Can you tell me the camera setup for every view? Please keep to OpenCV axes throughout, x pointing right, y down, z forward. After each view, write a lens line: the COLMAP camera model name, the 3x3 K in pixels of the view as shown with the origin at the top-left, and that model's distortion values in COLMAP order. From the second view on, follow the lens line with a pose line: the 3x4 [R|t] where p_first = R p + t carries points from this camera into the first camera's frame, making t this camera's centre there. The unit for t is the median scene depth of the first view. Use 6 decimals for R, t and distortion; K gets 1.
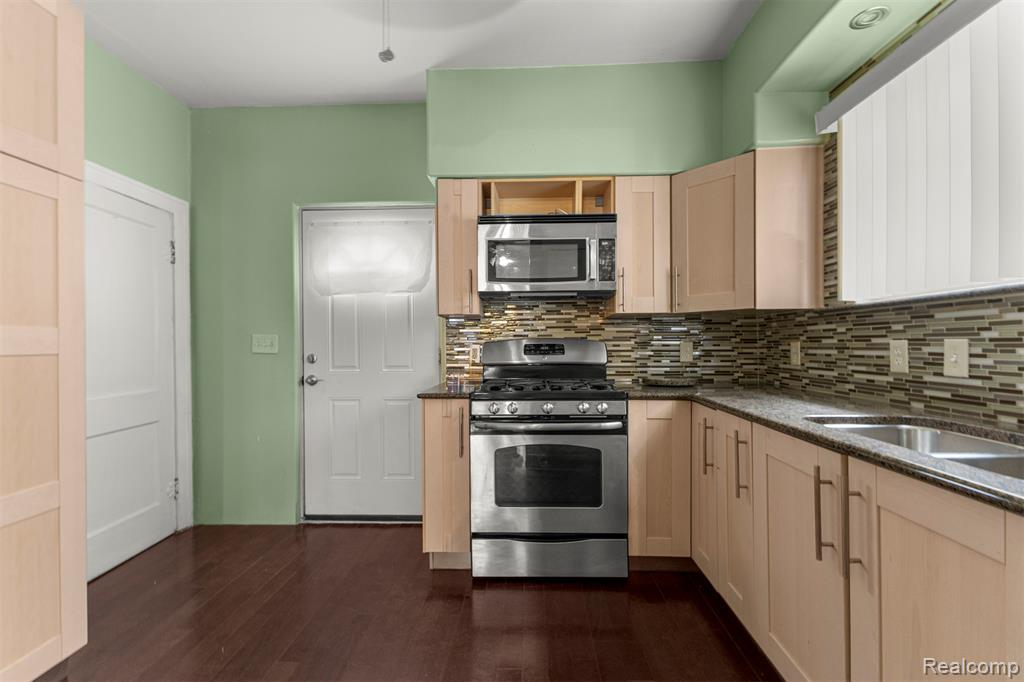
lens RADIAL K [[437.1, 0, 520.0], [0, 437.1, 345.3], [0, 0, 1]] dist [0.002890, -0.001872]
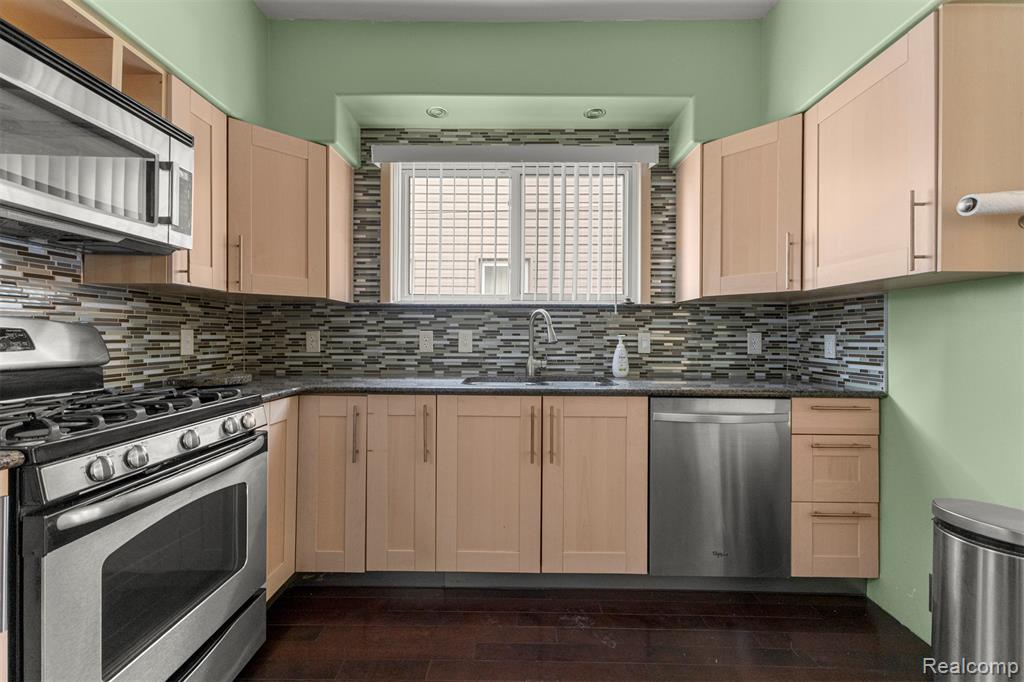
lens RADIAL K [[437.1, 0, 510.1], [0, 437.1, 334.9], [0, 0, 1]] dist [0.002890, -0.001872]
pose [[-0.012142, 0.004979, 0.999914, -0.460895], [-0.001305, 0.999987, -0.004995, 0.006584], [-0.999925, -0.001365, -0.012135, 0.525553]]
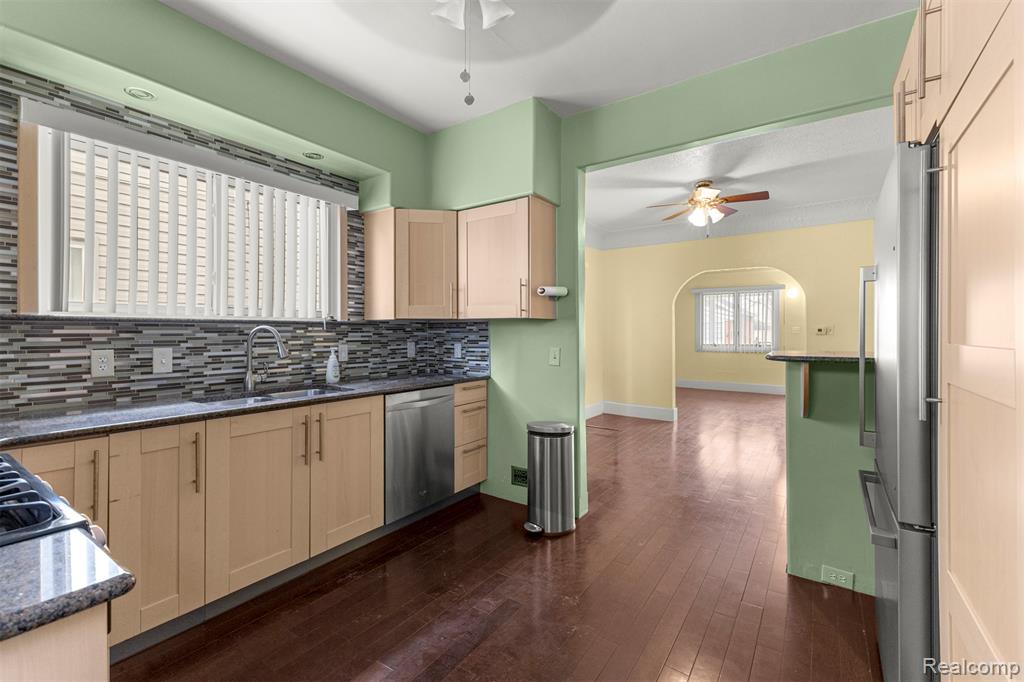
lens RADIAL K [[437.1, 0, 509.7], [0, 437.1, 330.9], [0, 0, 1]] dist [0.002890, -0.001872]
pose [[-0.834187, 0.006728, 0.551441, -0.527813], [0.007139, 0.999974, -0.001401, -0.039399], [-0.551436, 0.002768, -0.834213, 0.998131]]
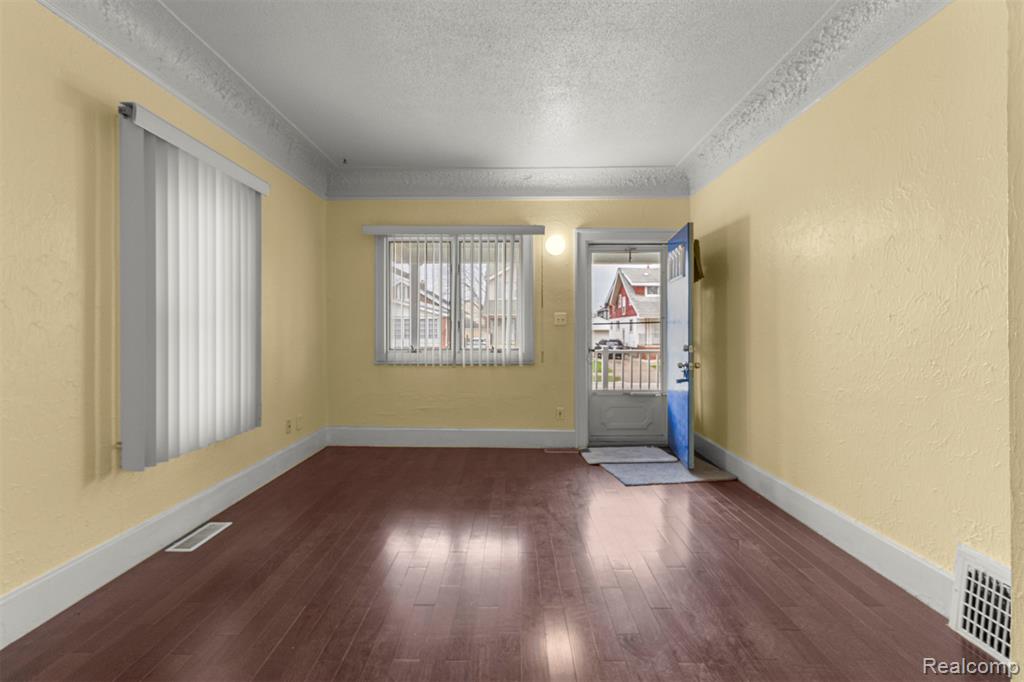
lens RADIAL K [[437.1, 0, 514.0], [0, 437.1, 331.5], [0, 0, 1]] dist [0.002890, -0.001872]
pose [[-0.999252, 0.005128, -0.038328, -0.240924], [0.005069, 0.999986, 0.001647, 0.017897], [0.038336, 0.001451, -0.999264, -1.511990]]
